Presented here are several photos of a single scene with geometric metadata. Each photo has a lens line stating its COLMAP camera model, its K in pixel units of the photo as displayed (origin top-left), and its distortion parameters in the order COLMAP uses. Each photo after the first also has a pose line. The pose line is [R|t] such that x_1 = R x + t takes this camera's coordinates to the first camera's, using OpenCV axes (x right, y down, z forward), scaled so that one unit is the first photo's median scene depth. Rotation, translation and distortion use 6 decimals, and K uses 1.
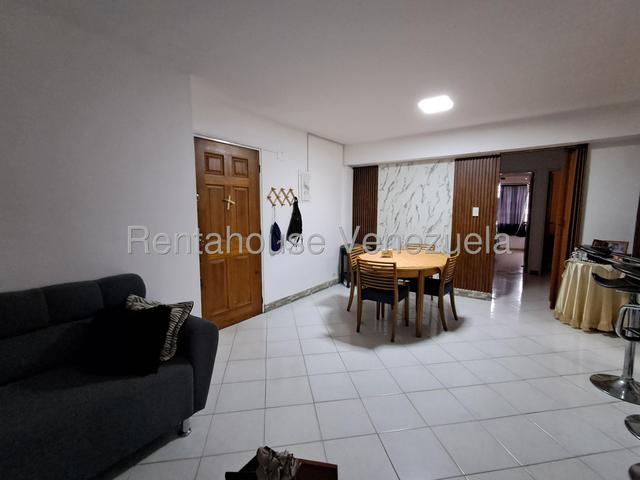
lens RADIAL K [[290.9, 0, 323.2], [0, 290.9, 242.3], [0, 0, 1]] dist [0.009314, -0.001352]
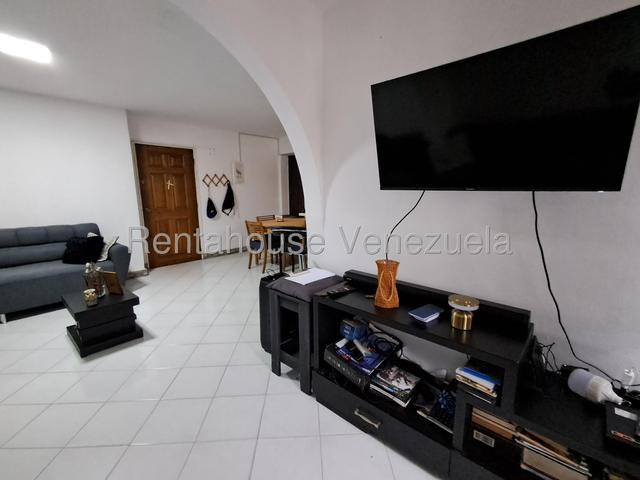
lens RADIAL K [[290.9, 0, 321.4], [0, 290.9, 239.9], [0, 0, 1]] dist [0.009314, -0.001352]
pose [[0.992983, 0.012801, -0.117564, 0.481390], [-0.005780, 0.998189, 0.059873, 0.044011], [0.118117, -0.058773, 0.991259, -0.338098]]
